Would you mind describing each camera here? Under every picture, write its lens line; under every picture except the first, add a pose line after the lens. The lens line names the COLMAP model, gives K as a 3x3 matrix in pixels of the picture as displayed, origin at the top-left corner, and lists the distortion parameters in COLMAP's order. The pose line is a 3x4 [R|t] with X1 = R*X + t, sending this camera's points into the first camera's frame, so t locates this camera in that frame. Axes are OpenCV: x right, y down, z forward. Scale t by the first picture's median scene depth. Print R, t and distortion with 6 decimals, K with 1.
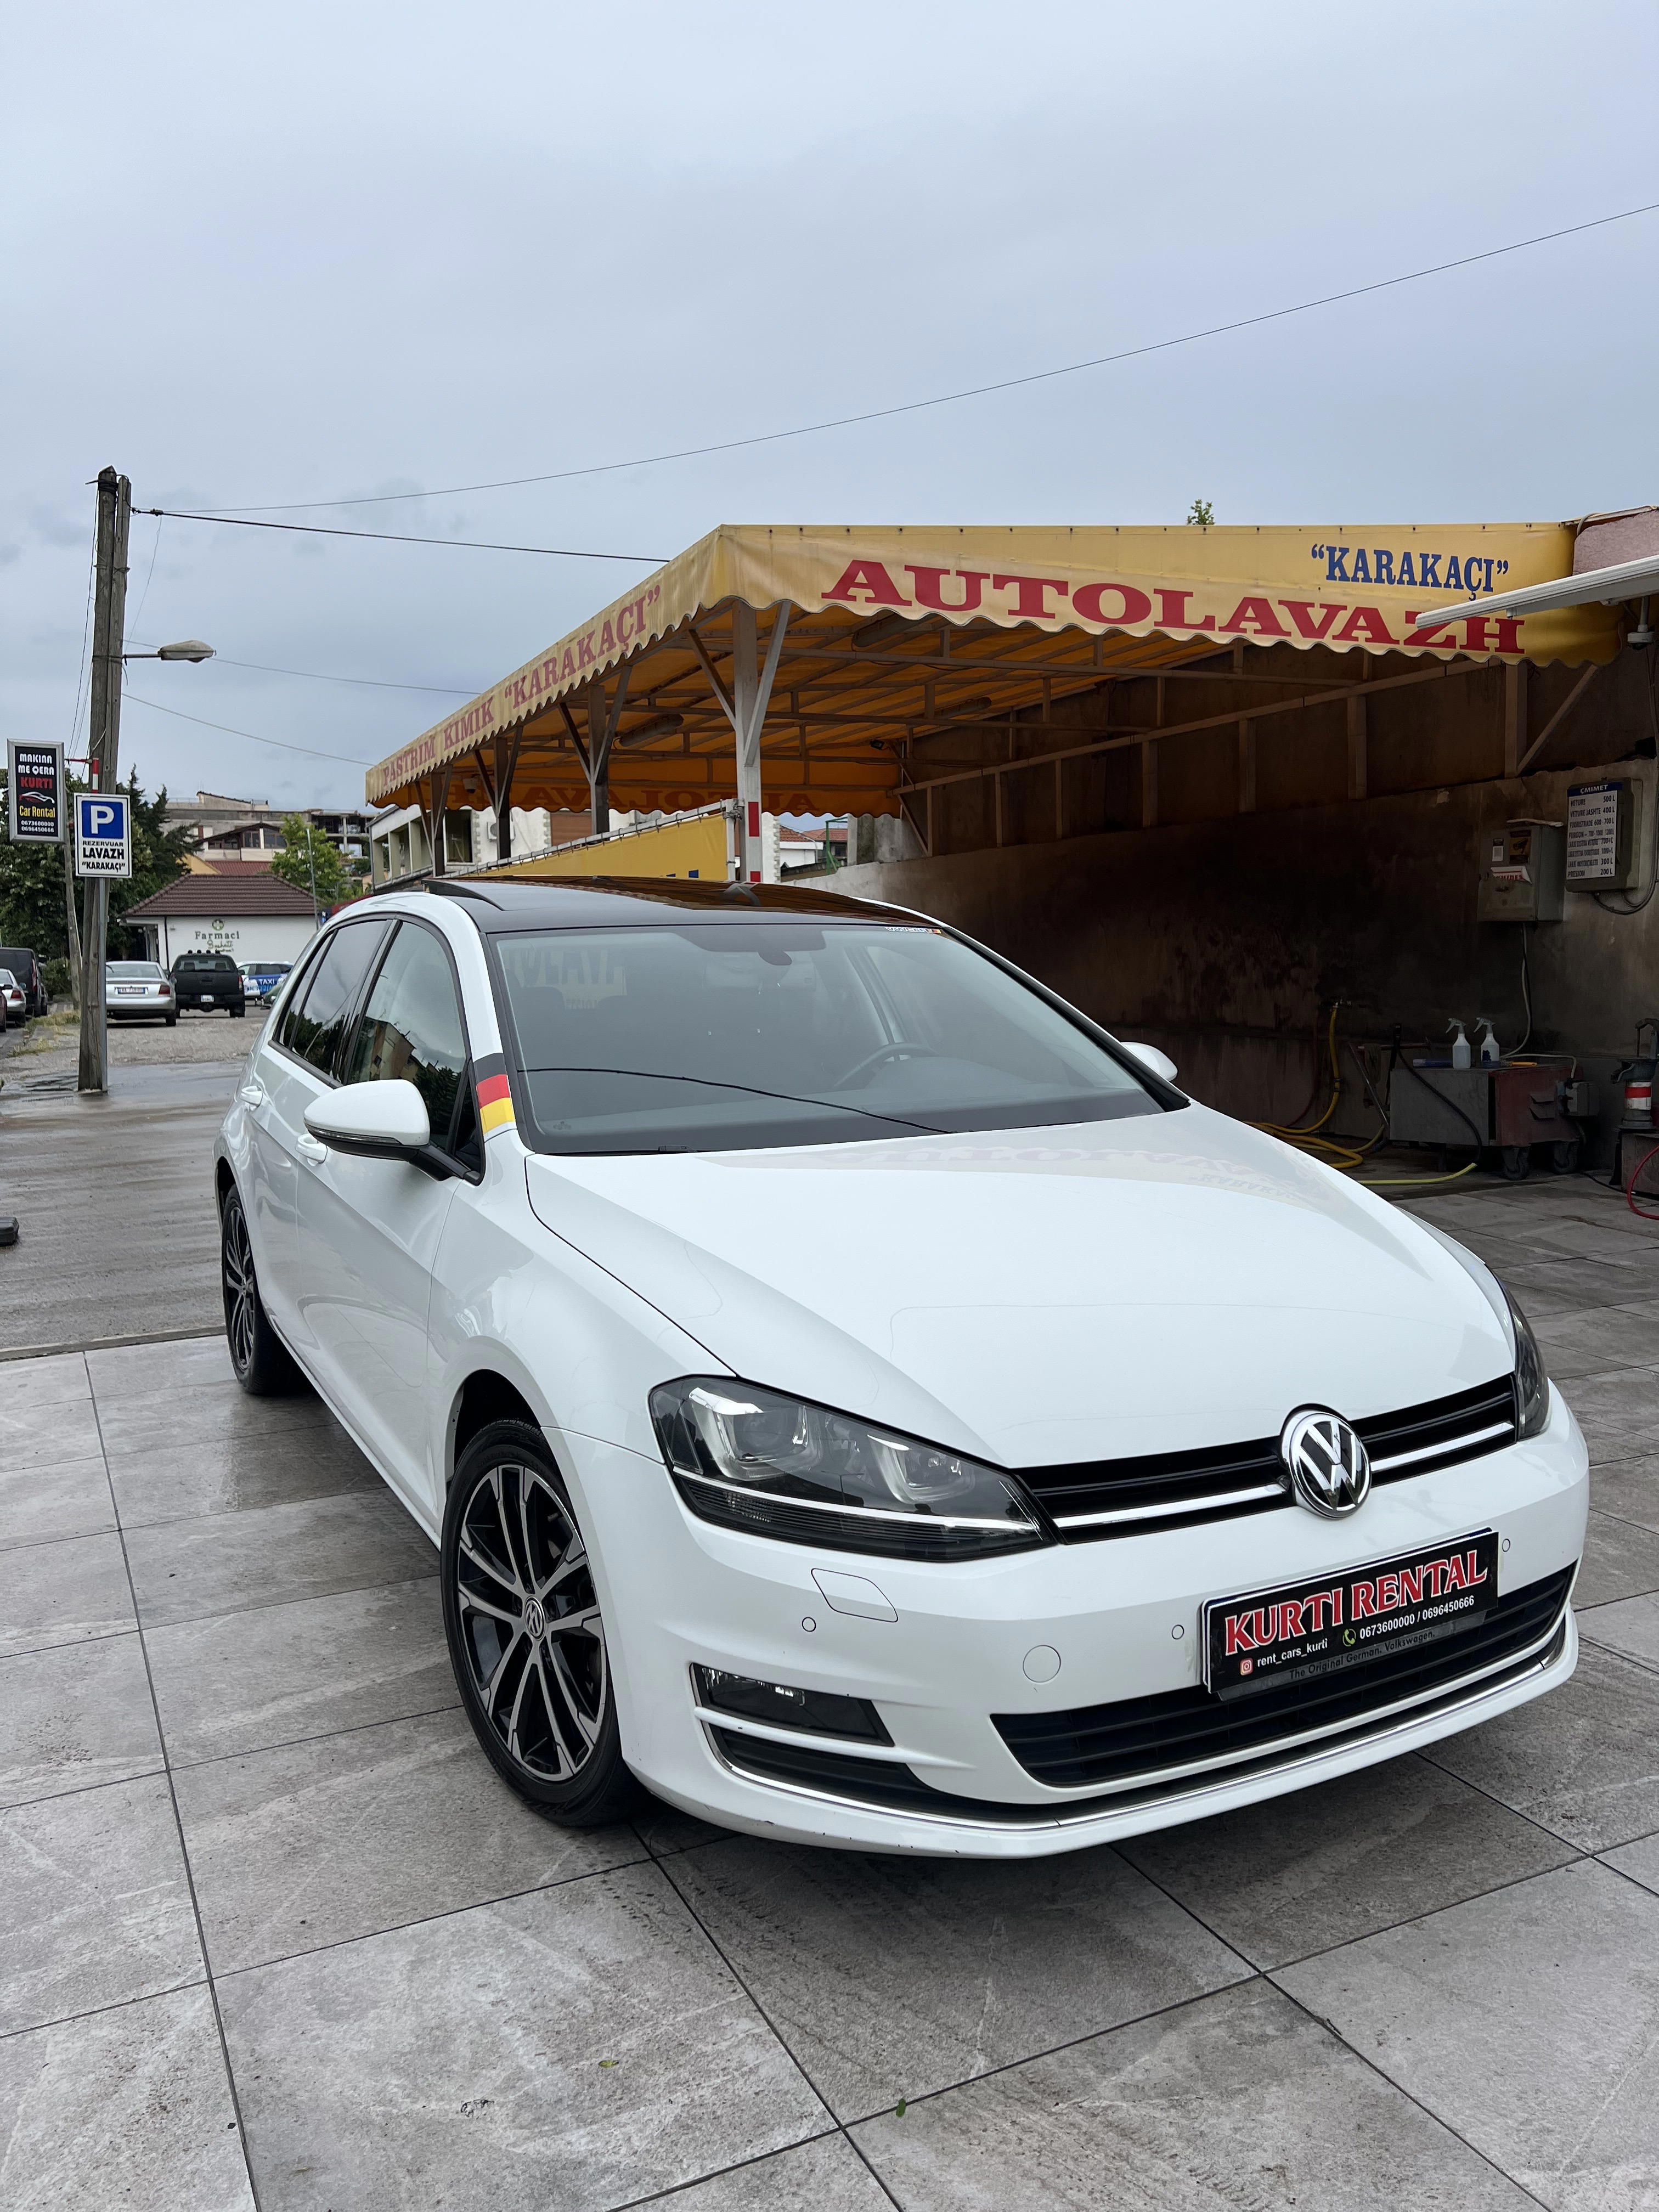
lens RADIAL K [[1625.0, 0, 848.9], [0, 1625.0, 1133.8], [0, 0, 1]] dist [0.070612, -0.116078]
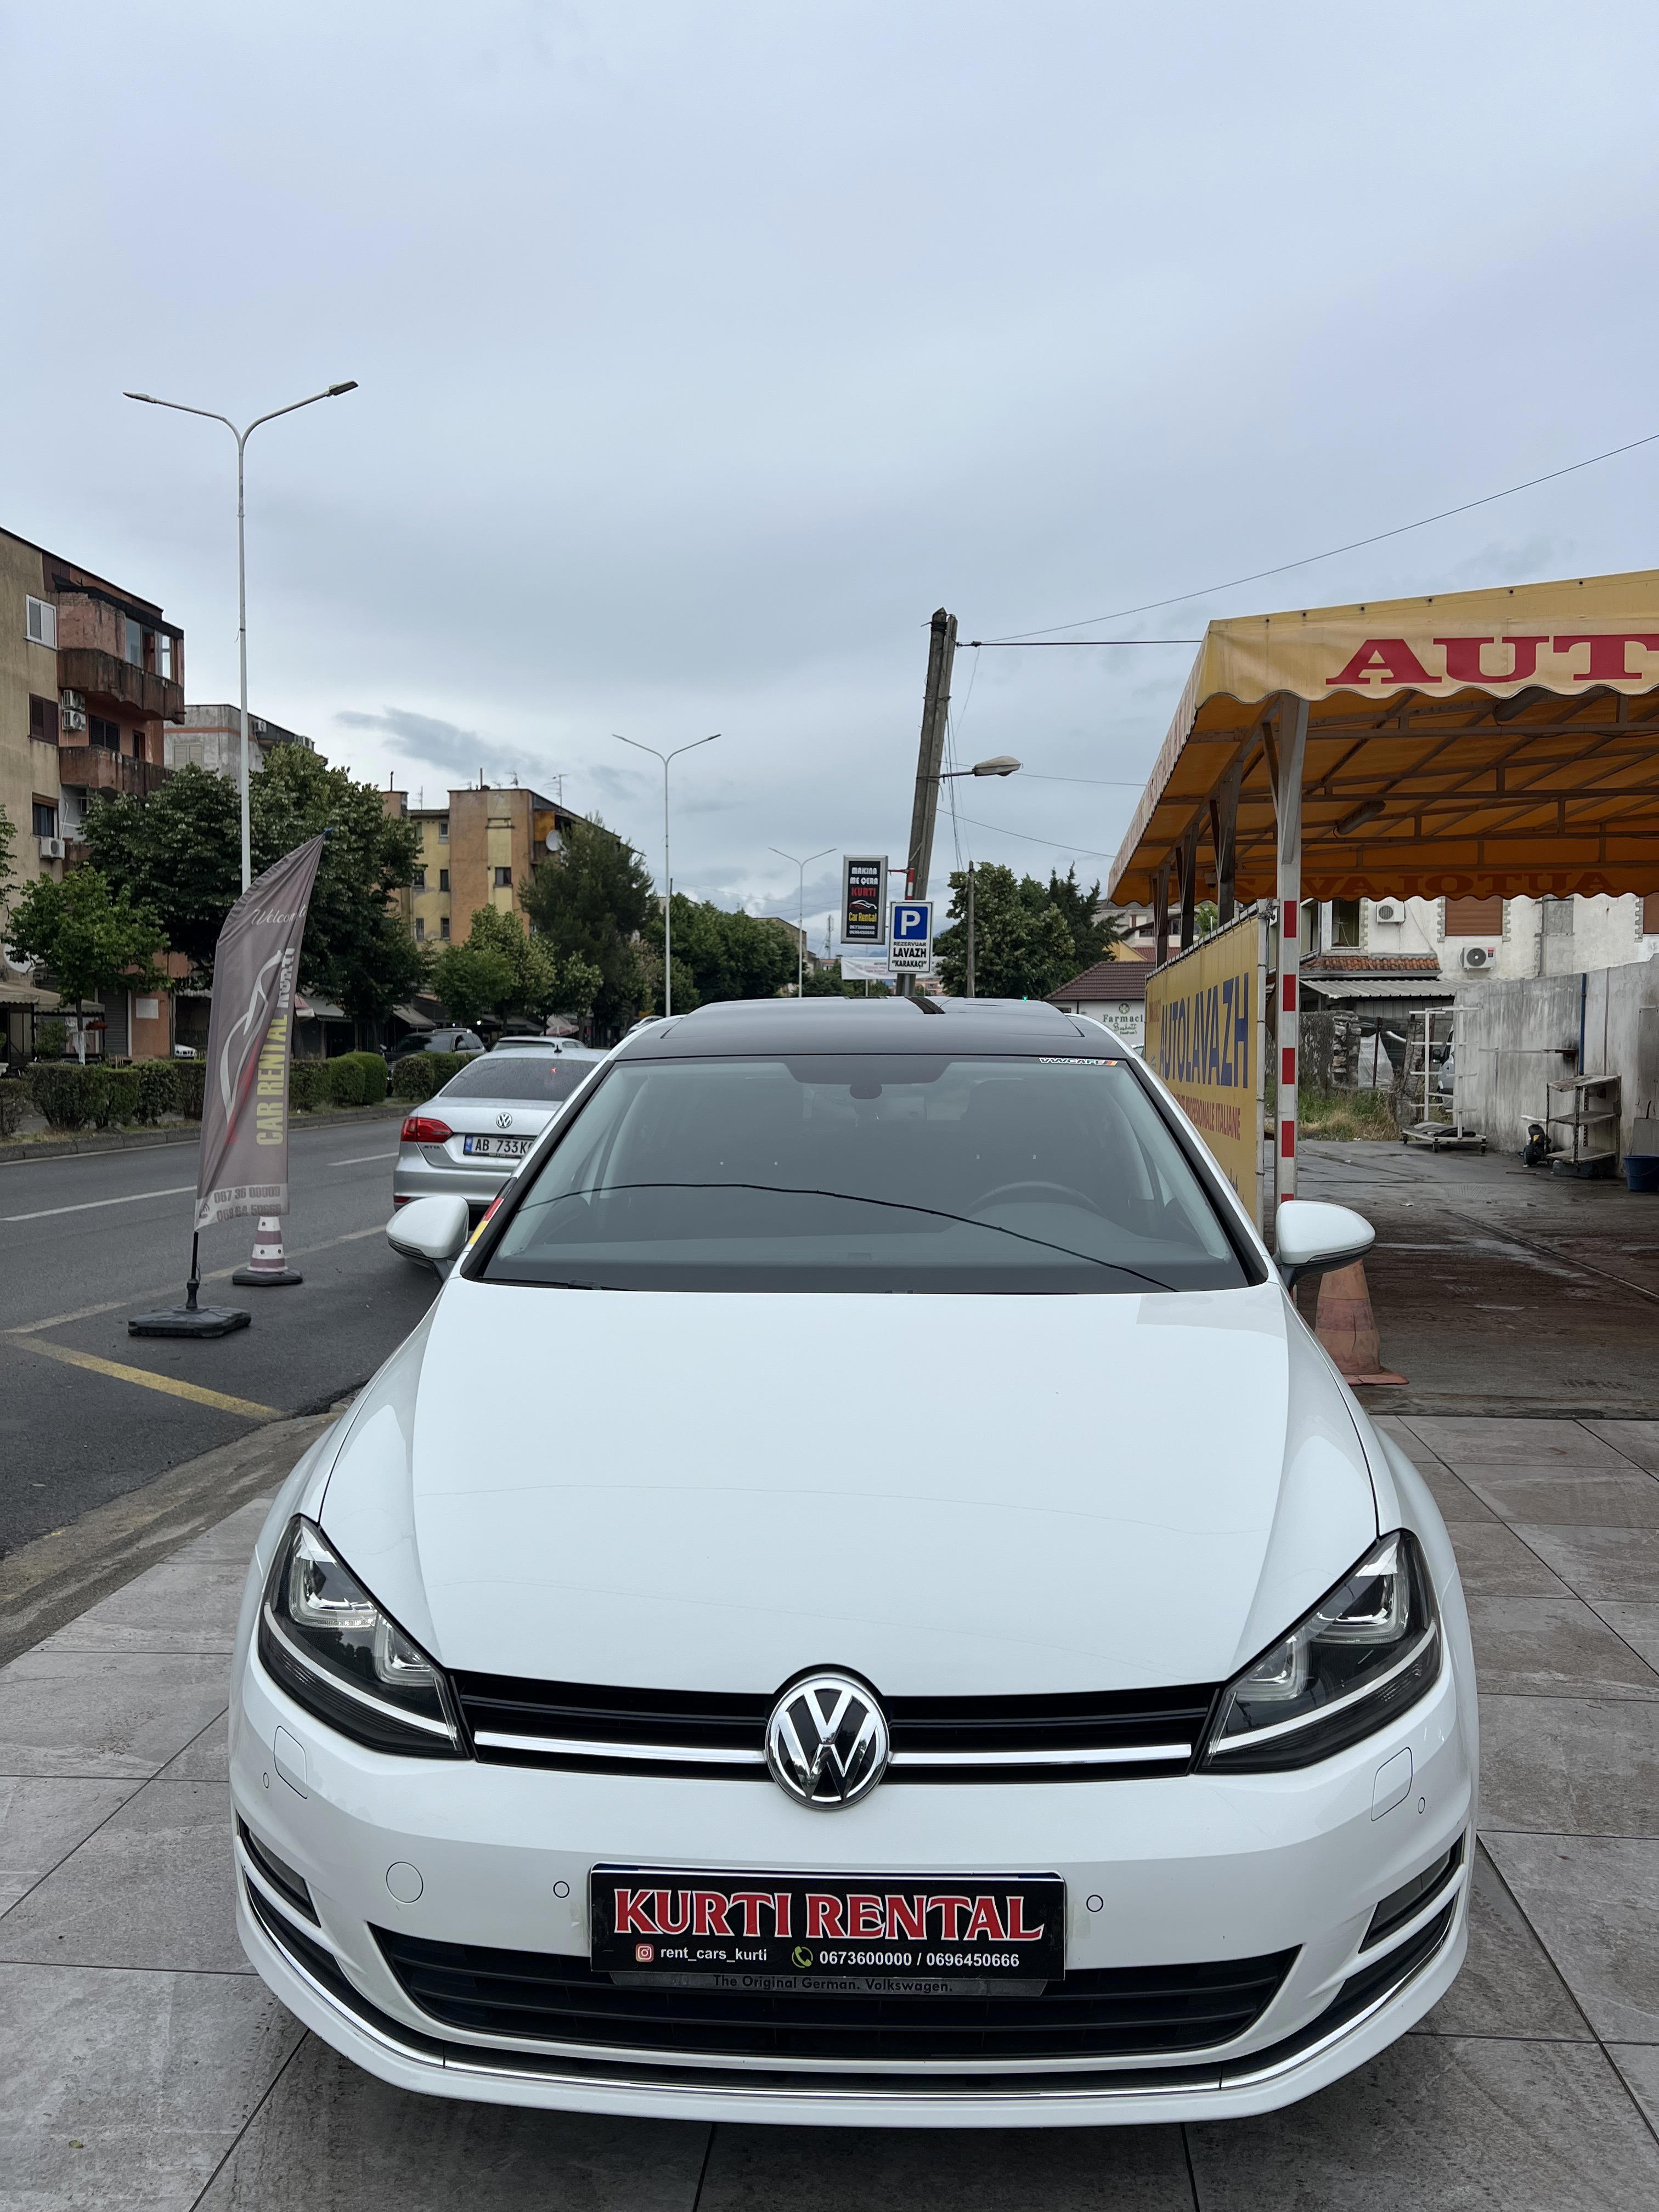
lens RADIAL K [[1625.0, 0, 848.9], [0, 1625.0, 1133.8], [0, 0, 1]] dist [0.070612, -0.116078]
pose [[0.856316, 0.047496, -0.514263, 0.687450], [-0.073550, 0.996828, -0.030406, -0.080153], [0.511188, 0.063861, 0.857093, 0.254466]]
